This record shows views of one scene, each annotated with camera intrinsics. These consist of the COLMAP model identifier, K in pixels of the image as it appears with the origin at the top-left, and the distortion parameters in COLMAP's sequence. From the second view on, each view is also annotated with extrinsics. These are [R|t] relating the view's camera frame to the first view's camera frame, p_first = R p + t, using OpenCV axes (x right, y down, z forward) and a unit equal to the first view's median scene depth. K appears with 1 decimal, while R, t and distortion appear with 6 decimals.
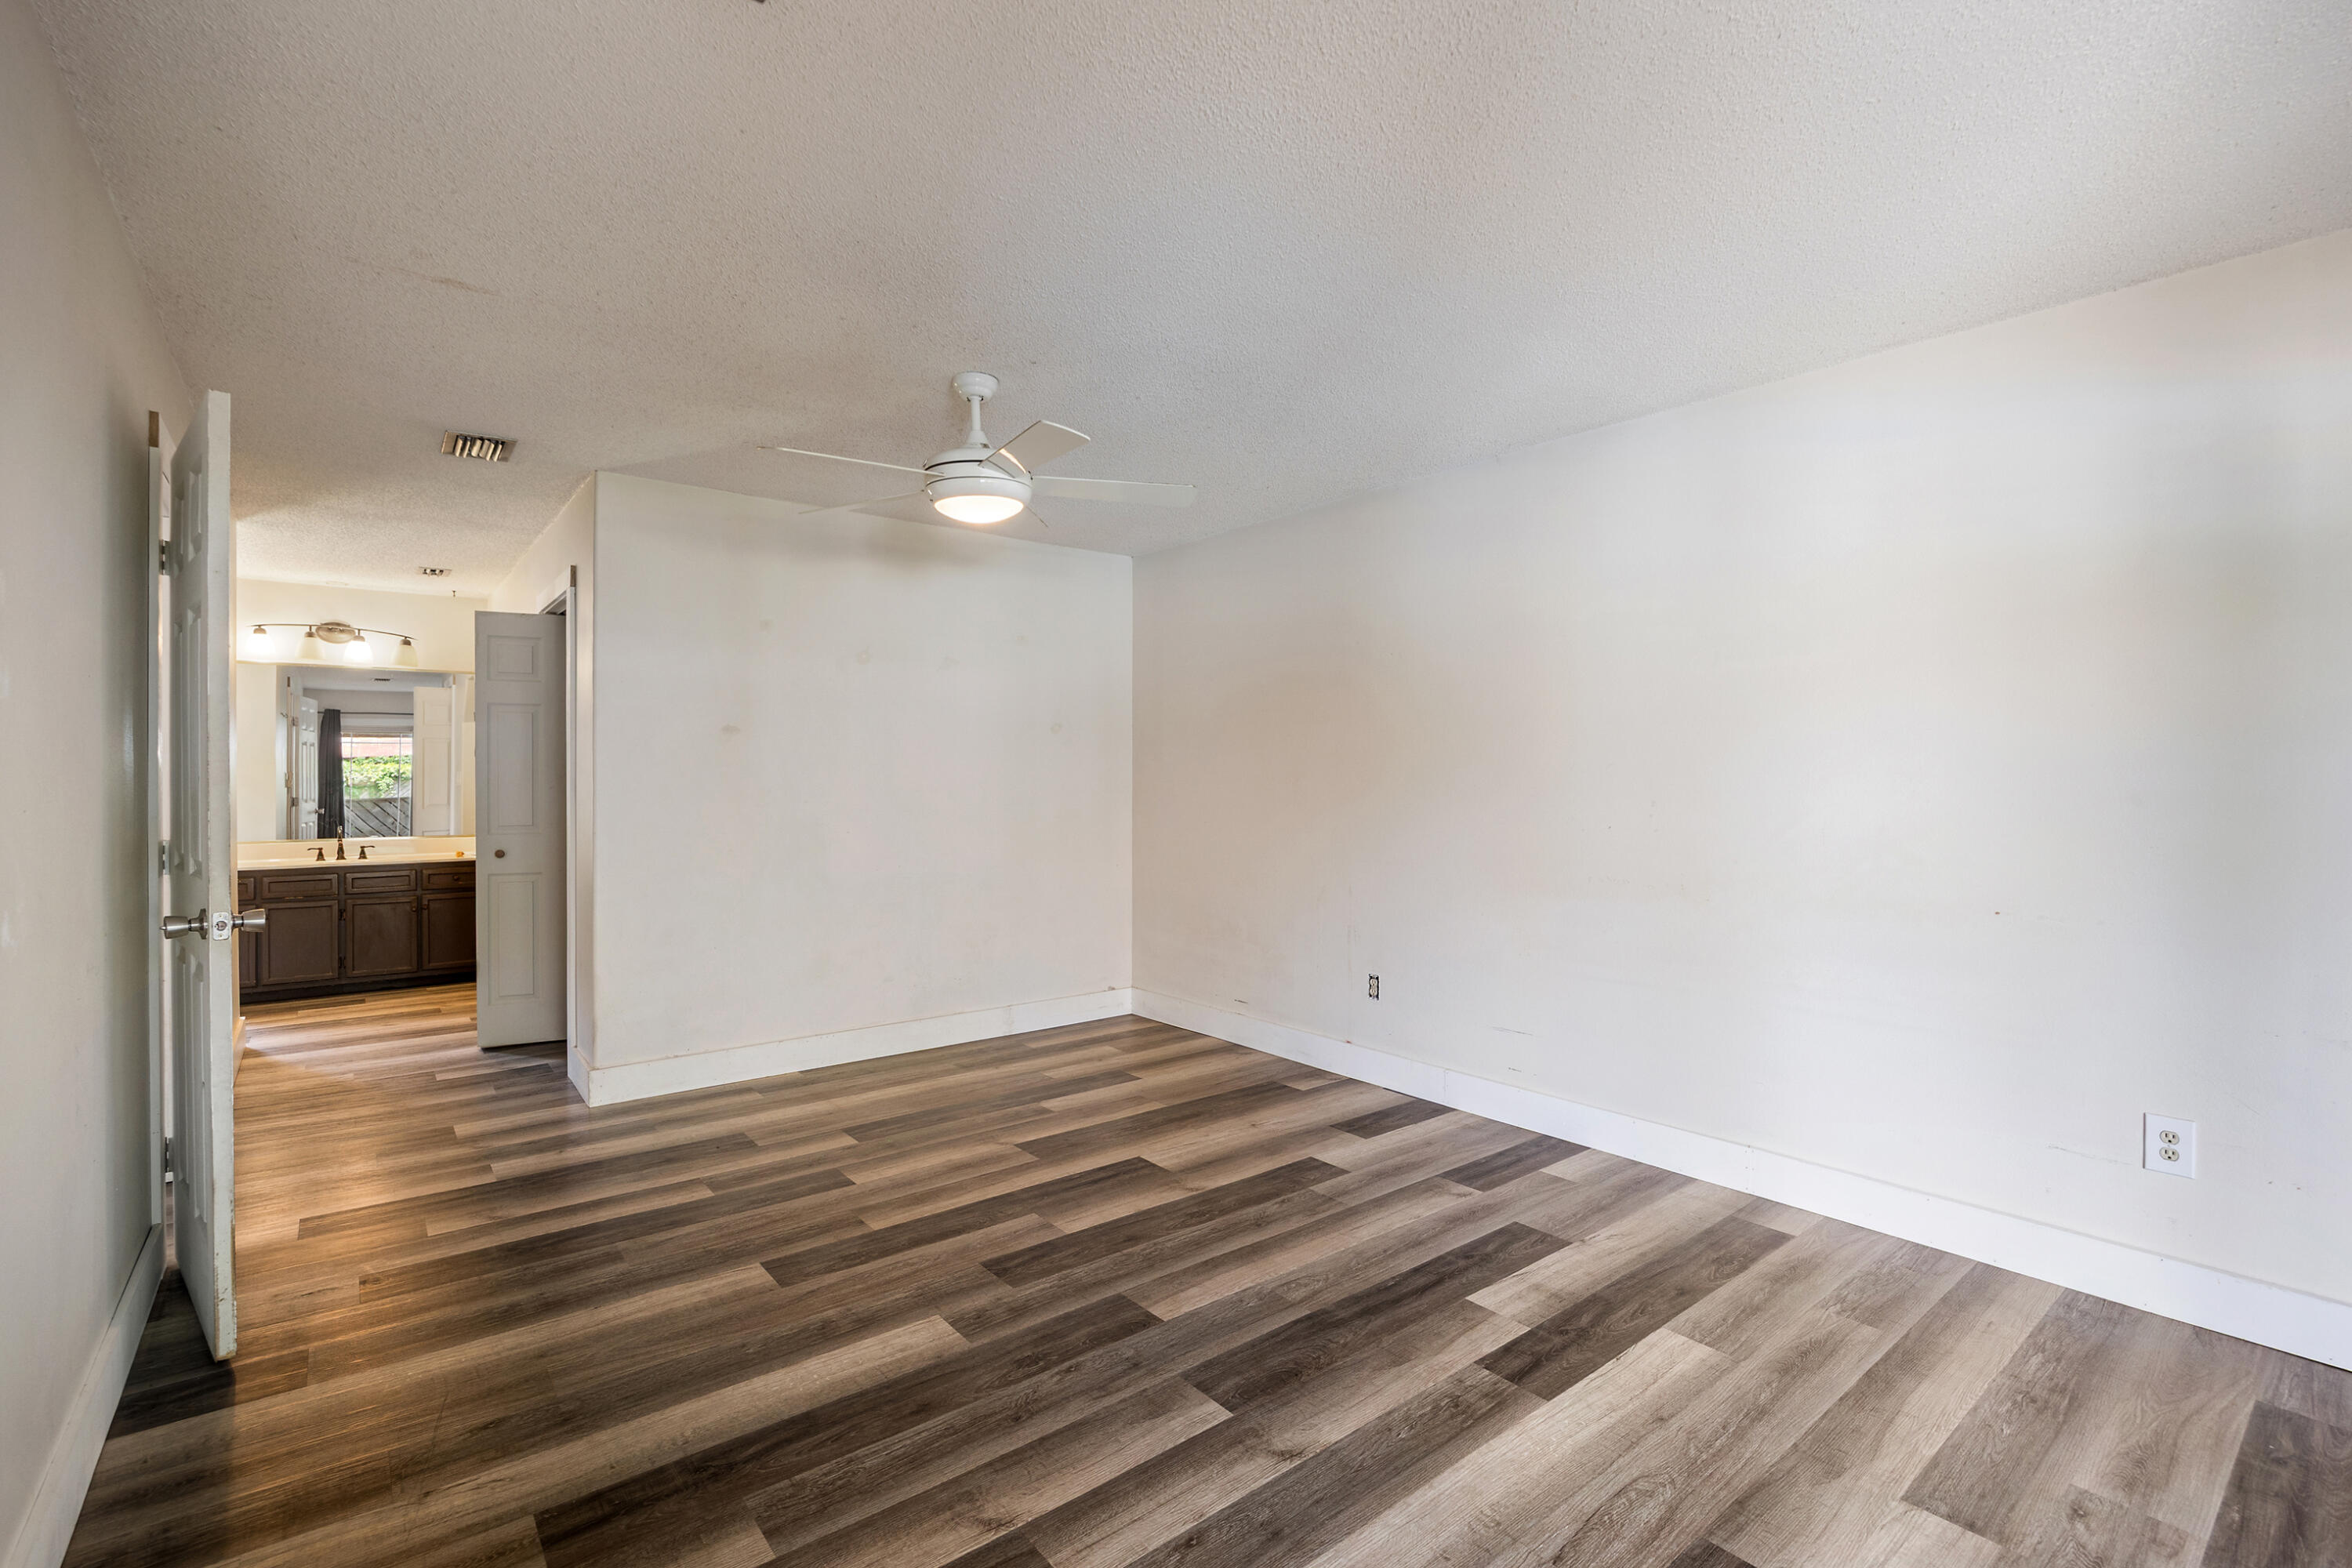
lens RADIAL K [[1039.4, 0, 1175.2], [0, 1039.4, 779.6], [0, 0, 1]] dist [-0.018478, 0.002190]
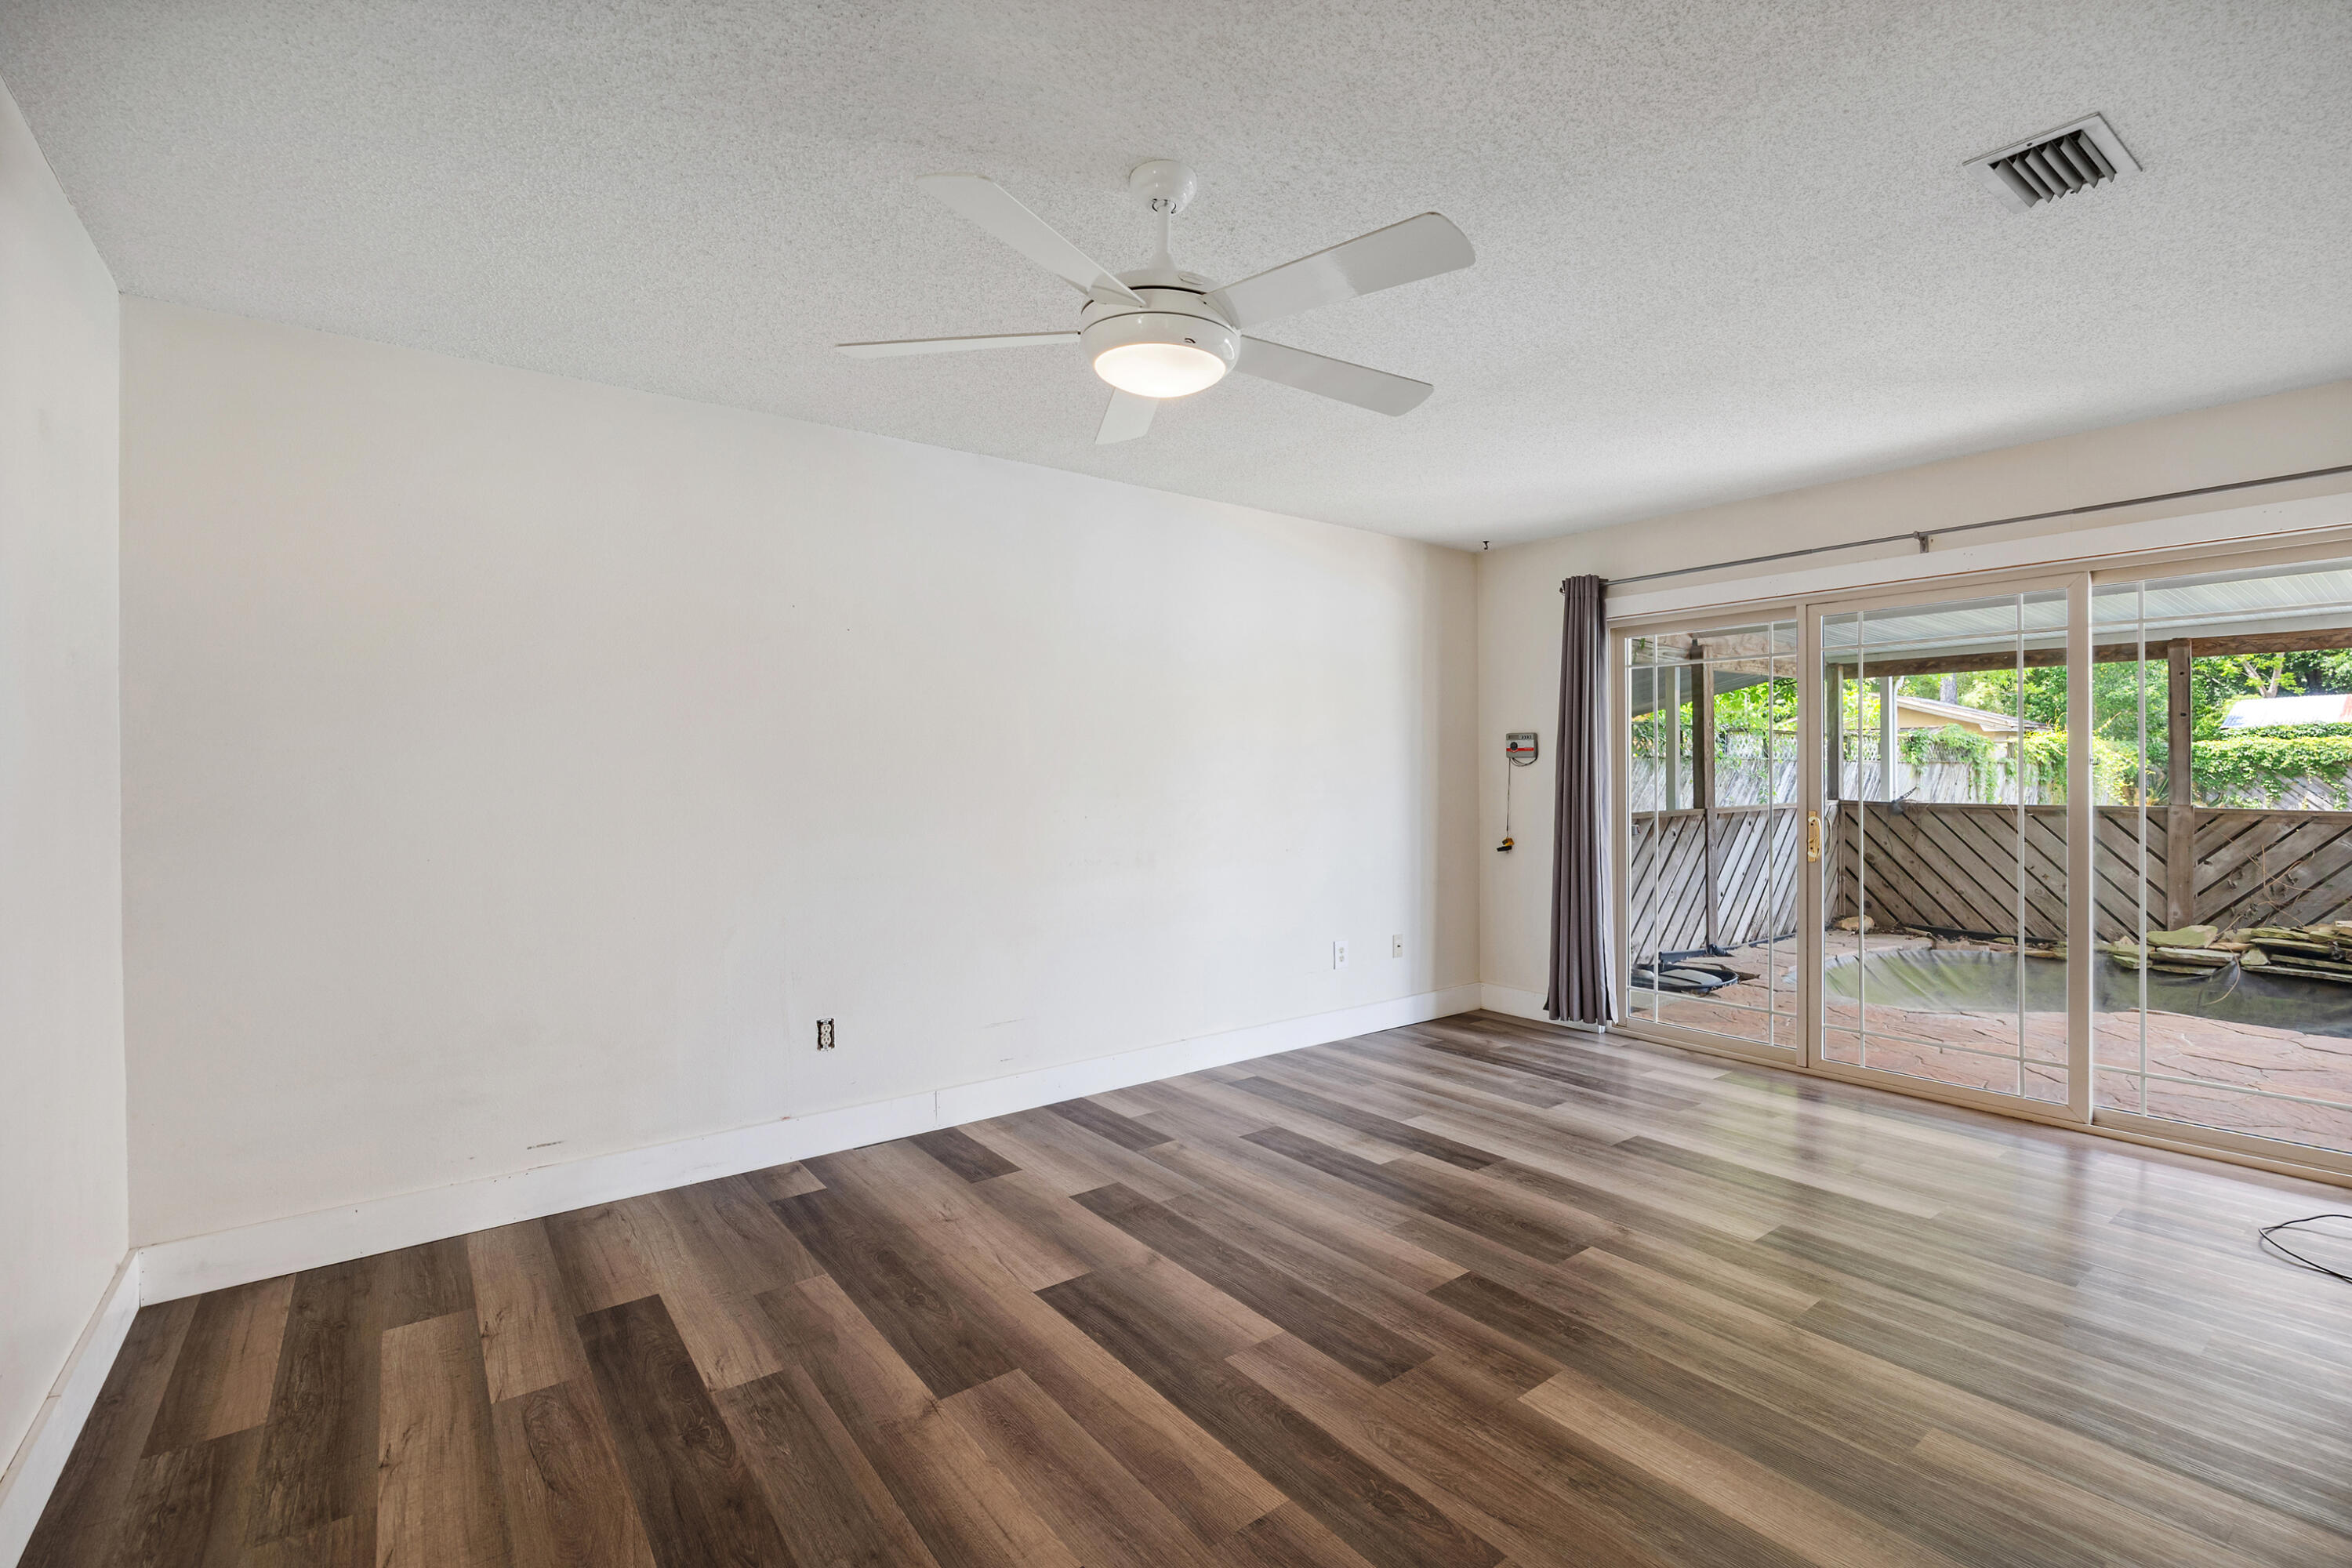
lens RADIAL K [[1039.4, 0, 1176.4], [0, 1039.4, 775.7], [0, 0, 1]] dist [-0.018478, 0.002190]
pose [[0.036827, -0.001786, 0.999320, -0.868263], [0.010768, 0.999941, 0.001390, -0.001209], [-0.999264, 0.010710, 0.036844, 0.990976]]
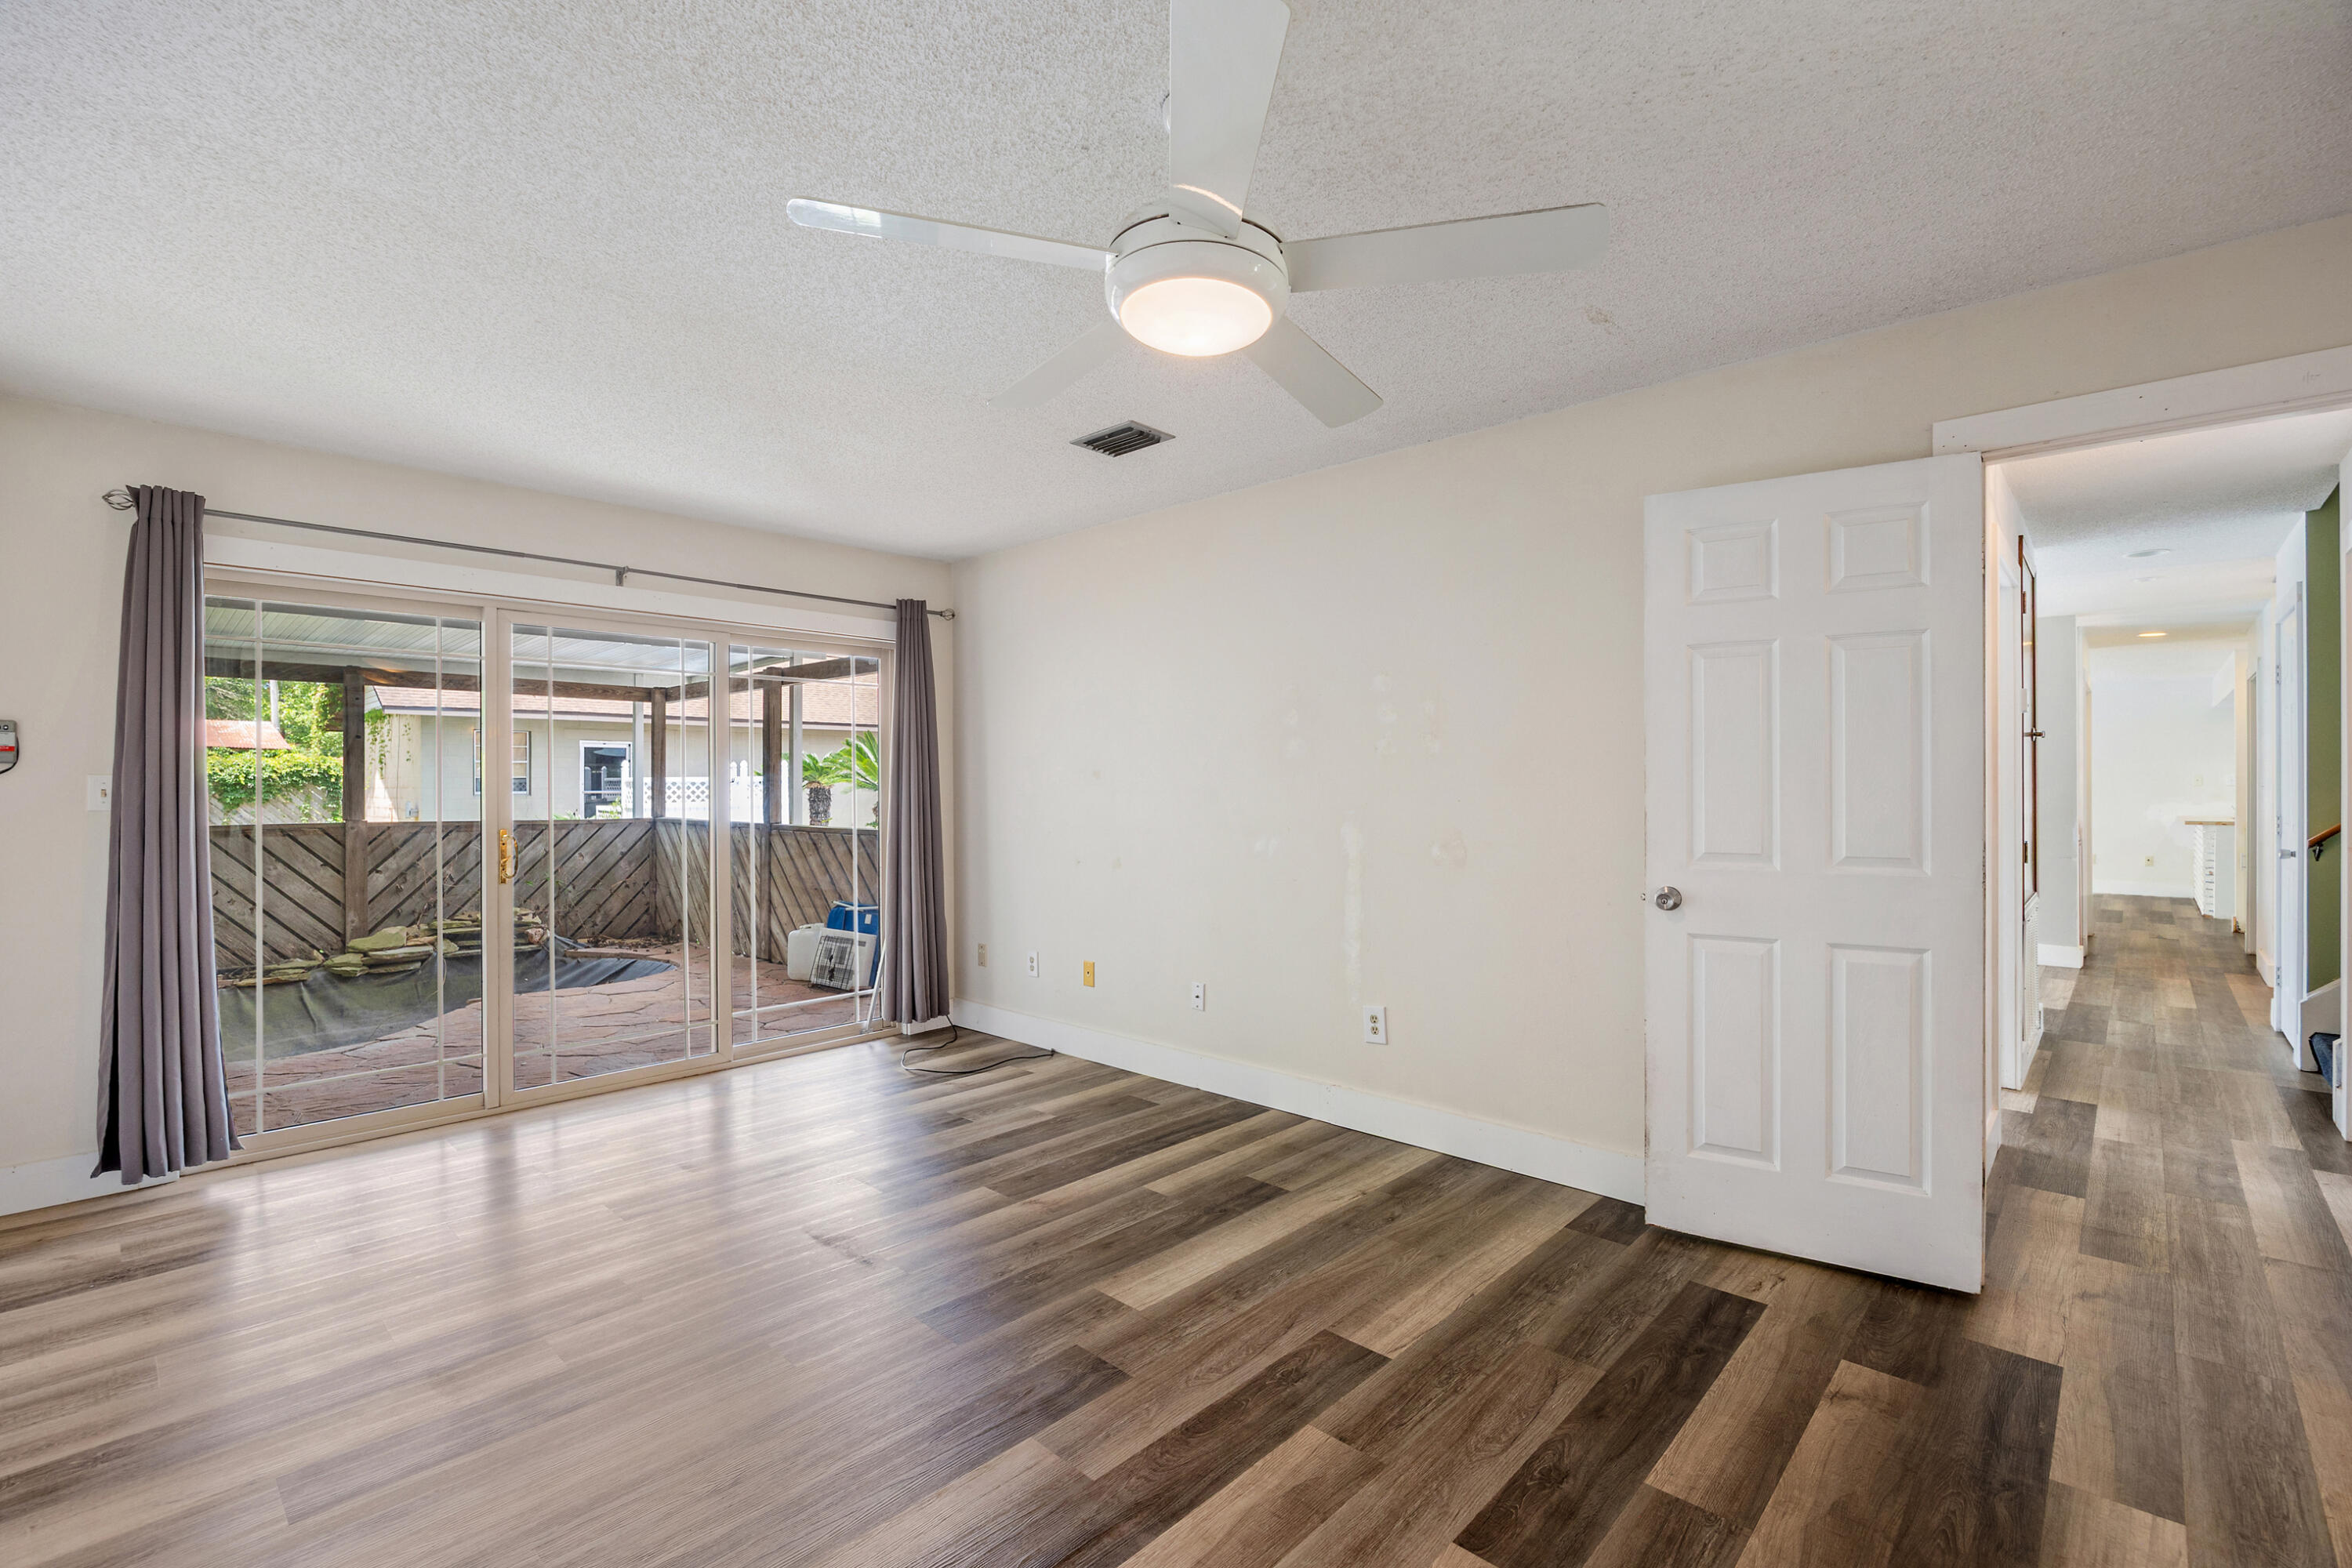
lens RADIAL K [[1039.4, 0, 1182.8], [0, 1039.4, 794.7], [0, 0, 1]] dist [-0.018478, 0.002190]
pose [[-0.989492, 0.002751, -0.144560, -0.099636], [0.000700, 0.999898, 0.014237, -0.005077], [0.144585, 0.013986, -0.989394, 1.600510]]
